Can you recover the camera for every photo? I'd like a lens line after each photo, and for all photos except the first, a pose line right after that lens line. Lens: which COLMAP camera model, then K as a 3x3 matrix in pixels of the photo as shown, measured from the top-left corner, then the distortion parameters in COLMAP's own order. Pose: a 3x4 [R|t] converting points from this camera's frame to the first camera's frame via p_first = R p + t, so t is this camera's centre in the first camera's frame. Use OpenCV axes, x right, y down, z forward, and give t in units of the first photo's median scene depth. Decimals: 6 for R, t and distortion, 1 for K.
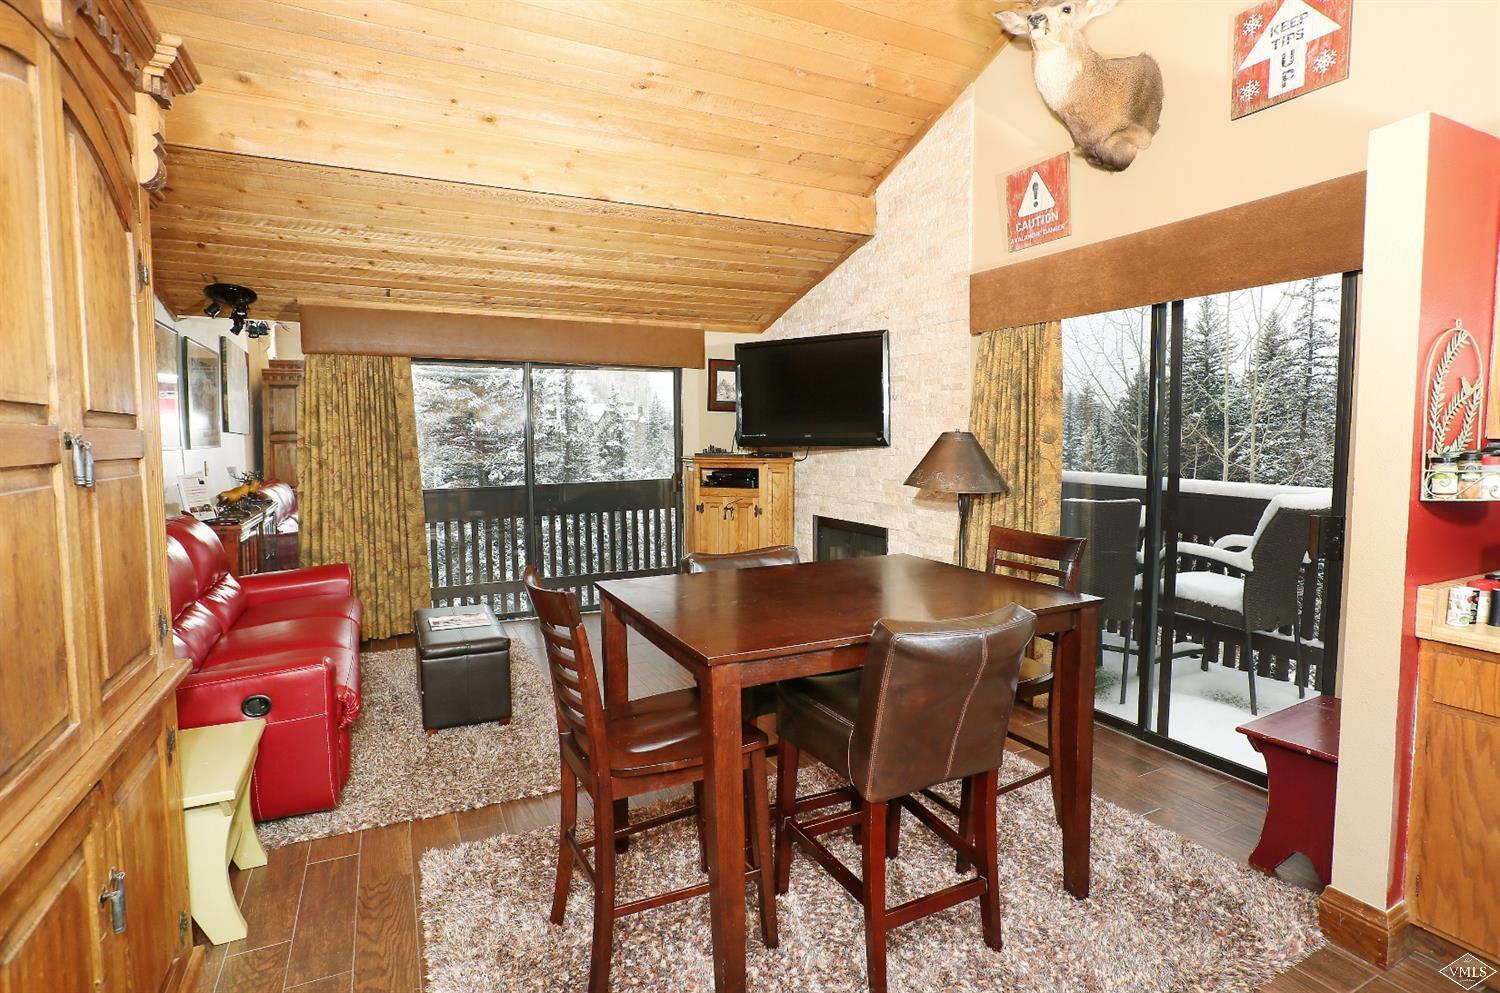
lens RADIAL K [[752.4, 0, 742.6], [0, 752.4, 471.4], [0, 0, 1]] dist [0.038084, 0.000655]
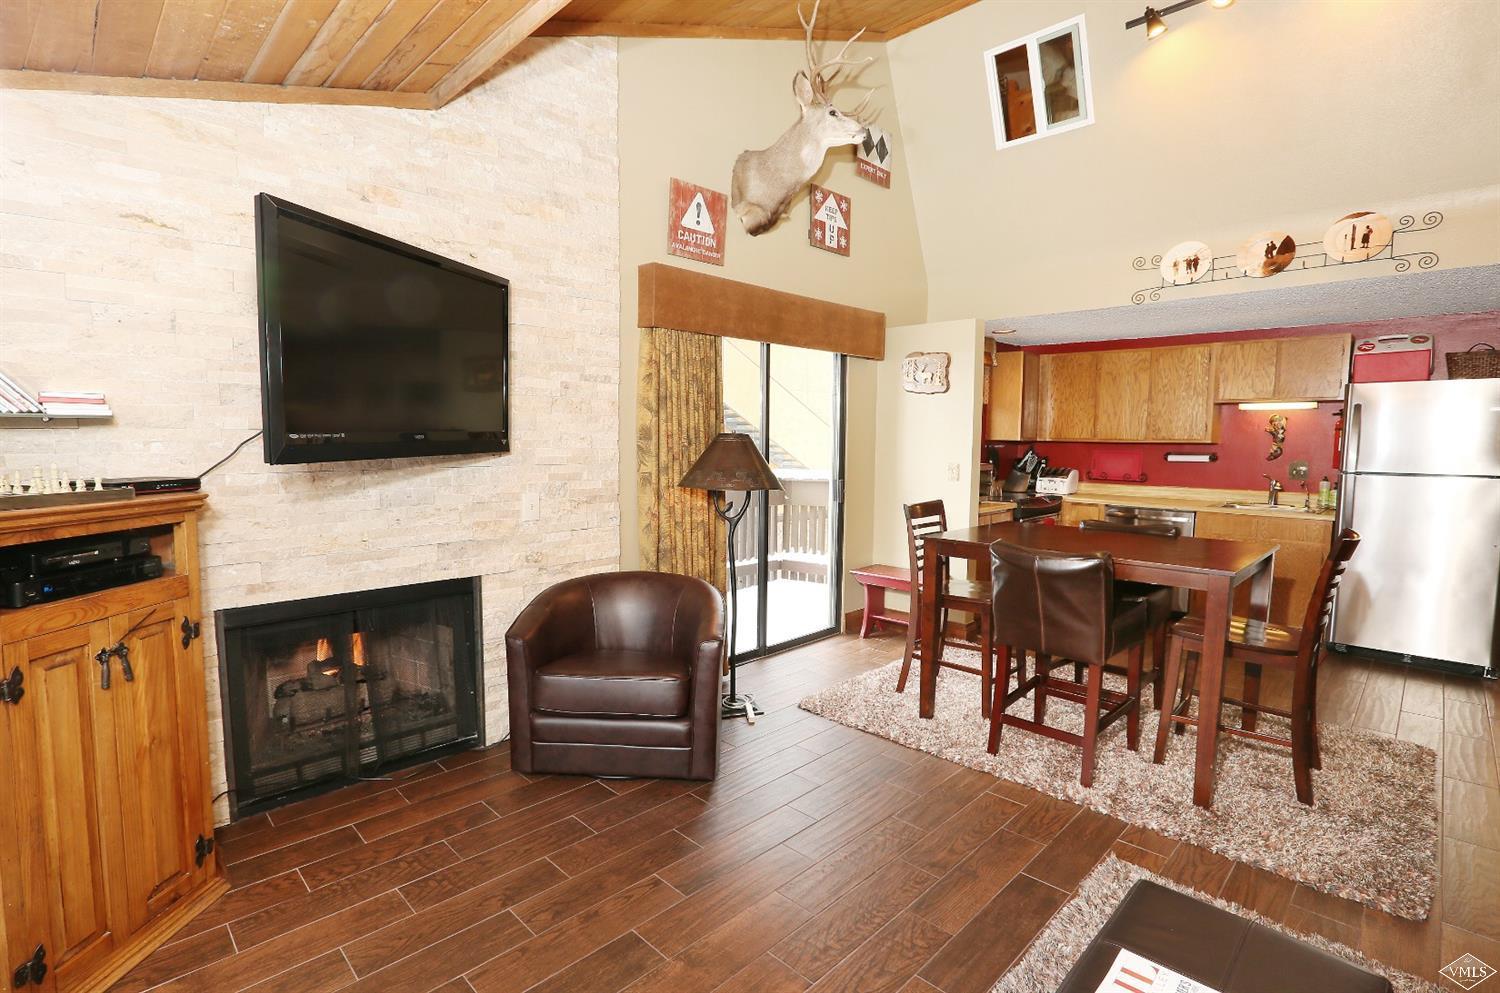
lens RADIAL K [[728.8, 0, 700.5], [0, 728.8, 495.8], [0, 0, 1]] dist [-0.041020, 0.018035]
pose [[-0.295779, -0.069568, 0.952720, -0.623687], [0.050394, 0.994819, 0.088287, -0.056671], [-0.953926, 0.074125, -0.290741, 1.328222]]
